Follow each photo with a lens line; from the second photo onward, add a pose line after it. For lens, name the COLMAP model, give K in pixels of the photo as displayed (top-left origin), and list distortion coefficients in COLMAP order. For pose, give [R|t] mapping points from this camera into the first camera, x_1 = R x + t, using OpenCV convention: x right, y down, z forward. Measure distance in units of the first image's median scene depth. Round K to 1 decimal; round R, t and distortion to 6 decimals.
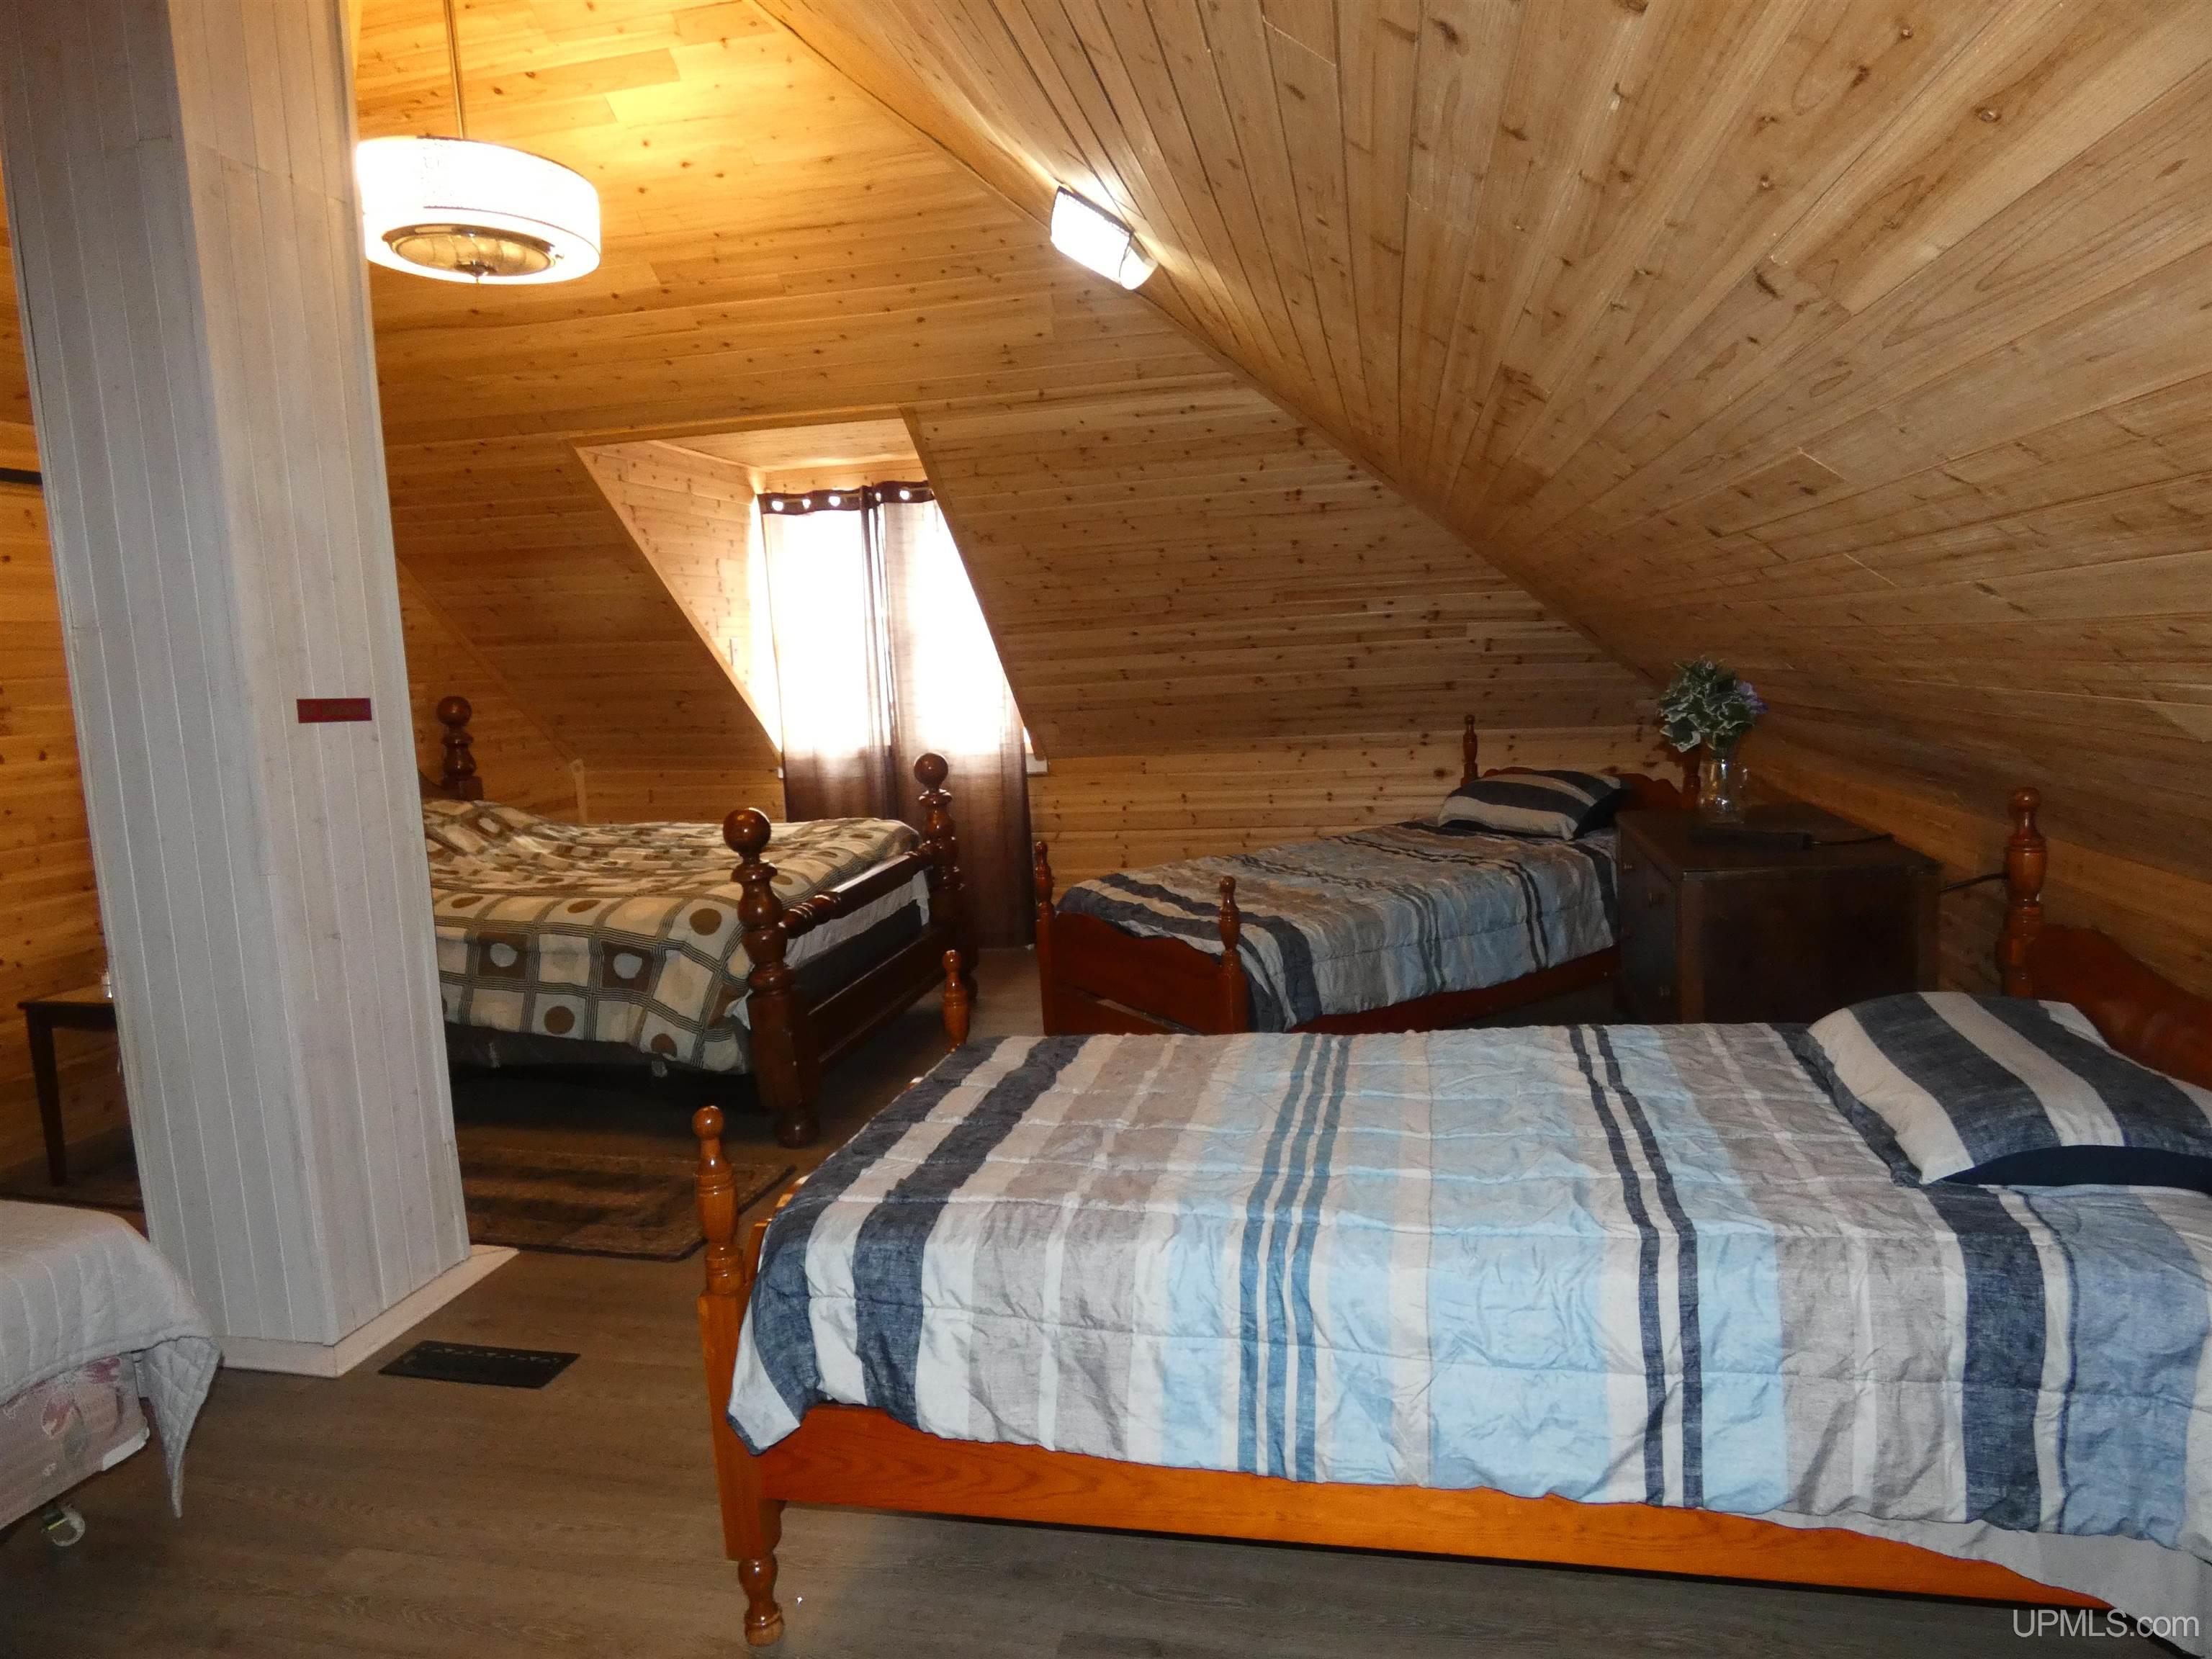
lens RADIAL K [[1321.5, 0, 1106.0], [0, 1321.5, 829.5], [0, 0, 1]] dist [0.000739, -0.002216]
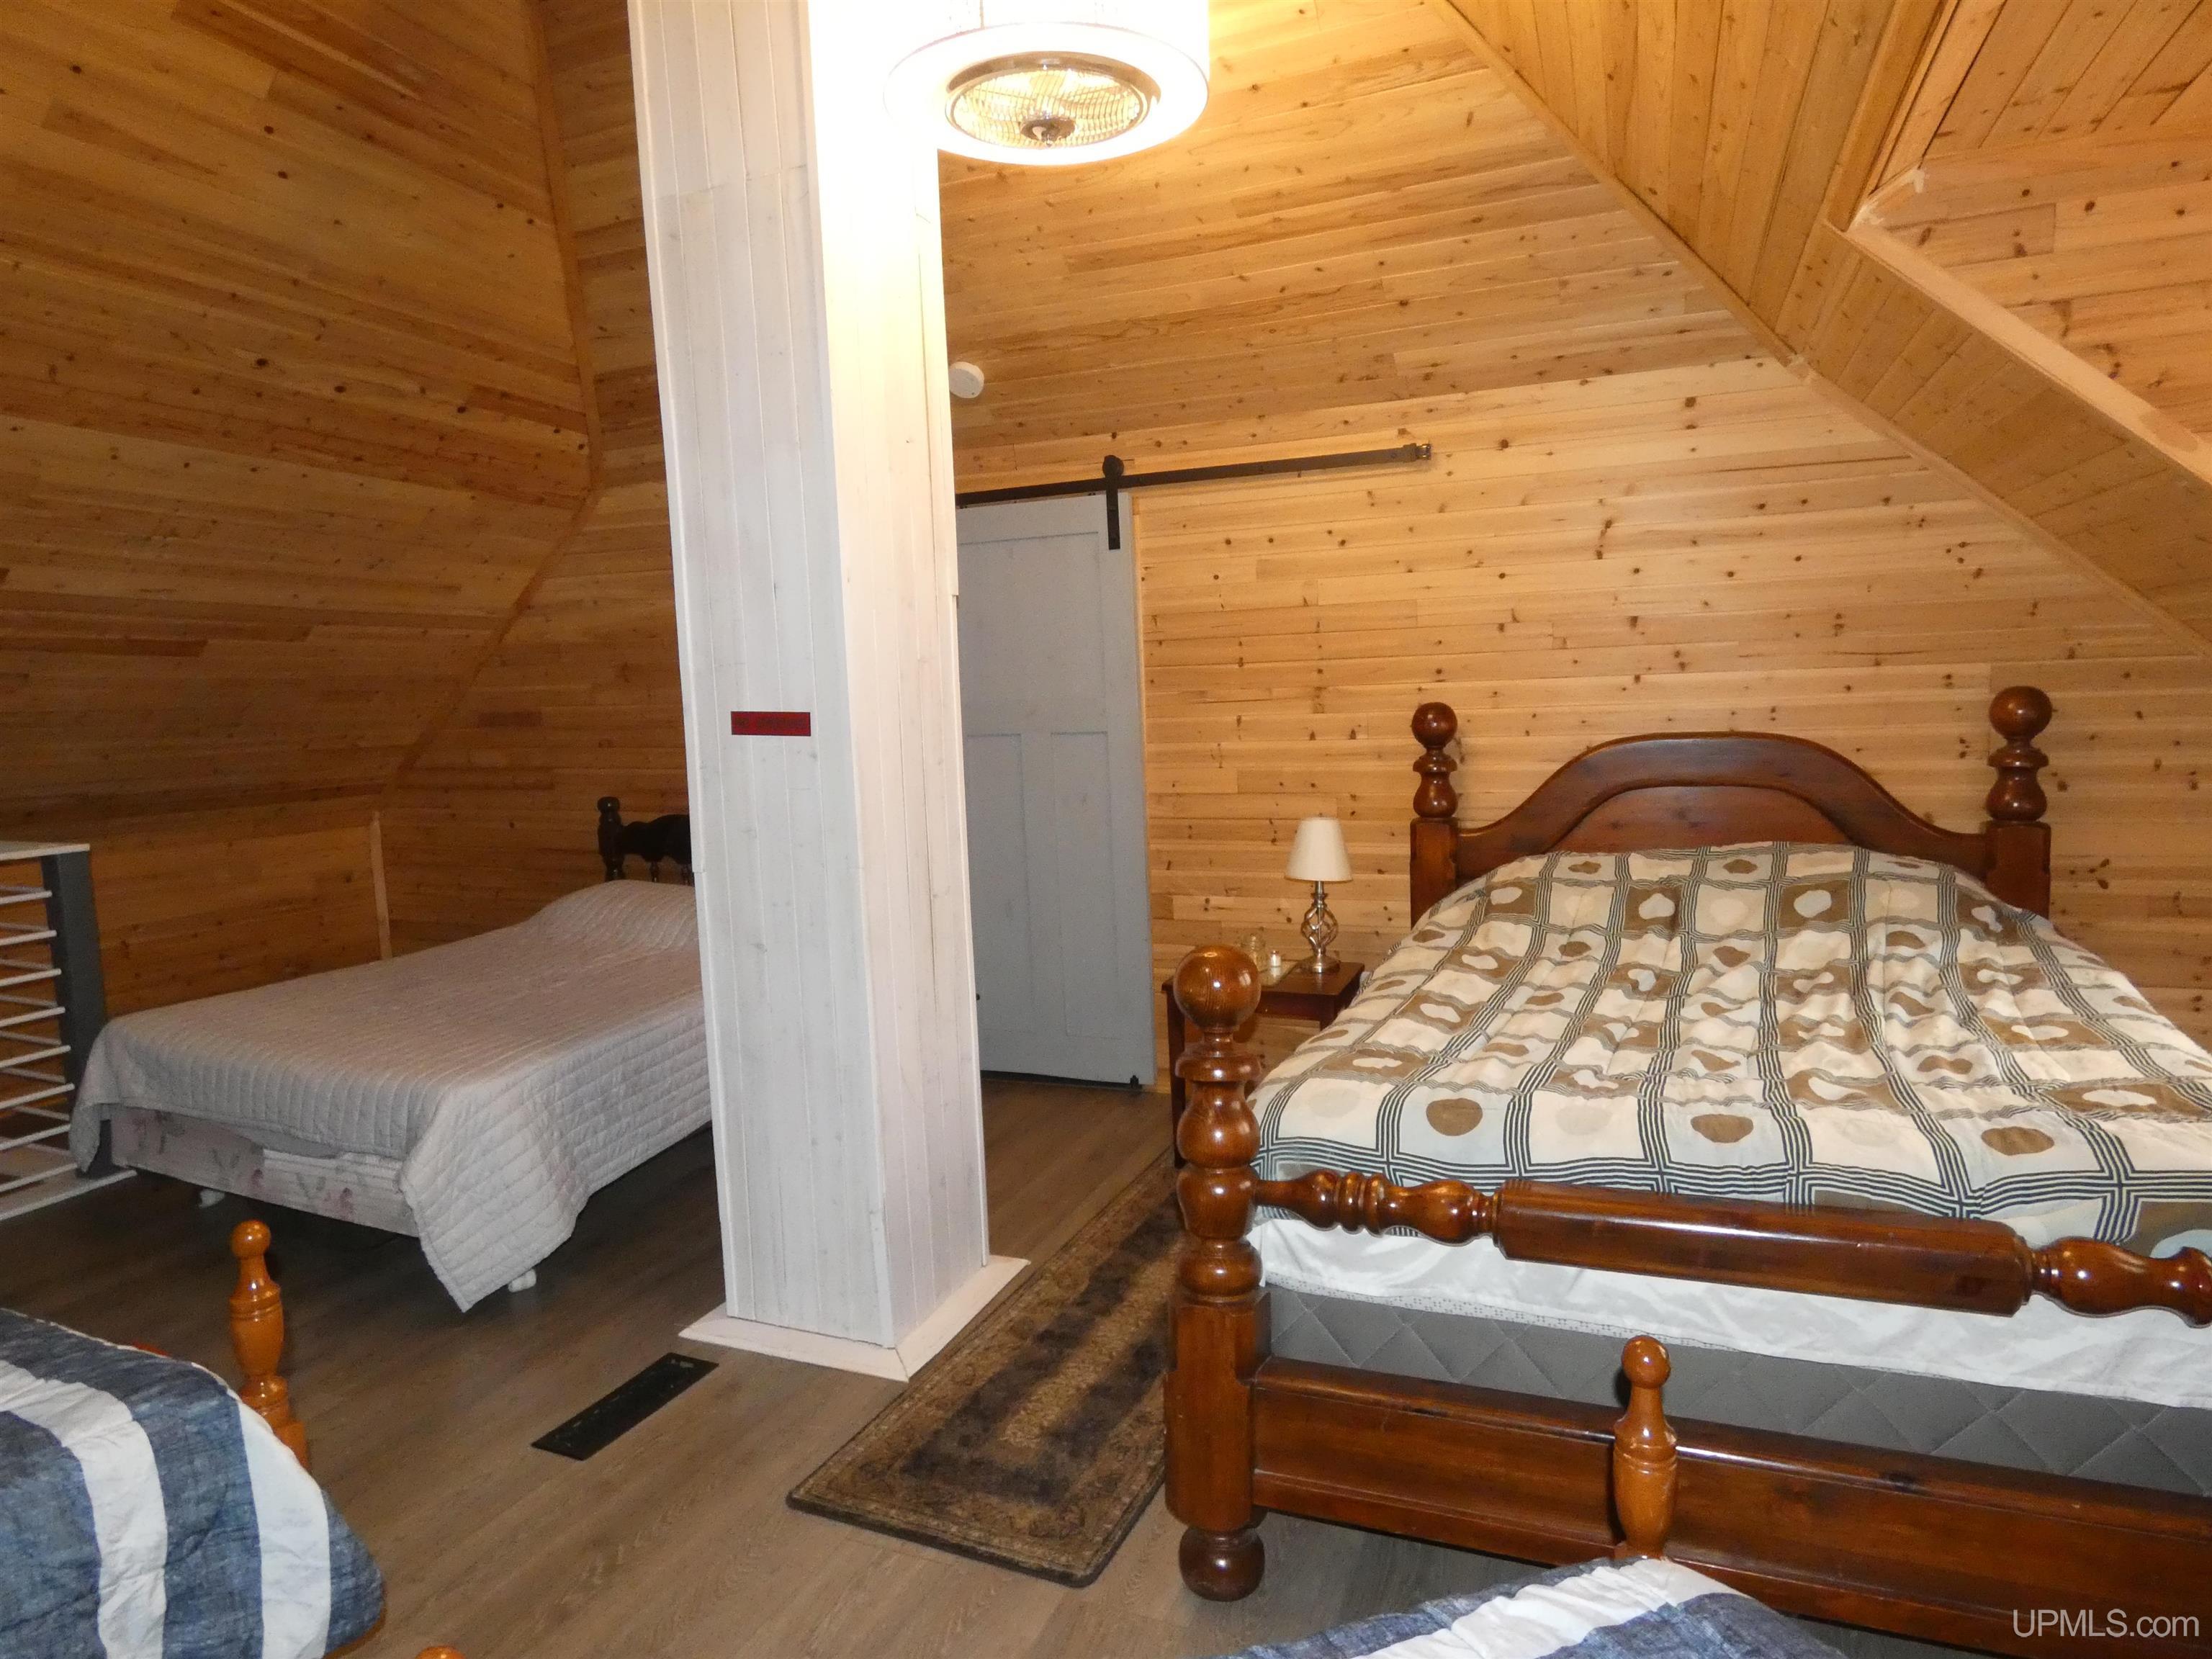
lens RADIAL K [[1321.5, 0, 1106.0], [0, 1321.5, 829.5], [0, 0, 1]] dist [0.000739, -0.002216]
pose [[-0.179792, 0.157296, -0.971047, 0.326171], [-0.093984, 0.979871, 0.176127, -0.206153], [0.979205, 0.122929, -0.161390, 1.395128]]
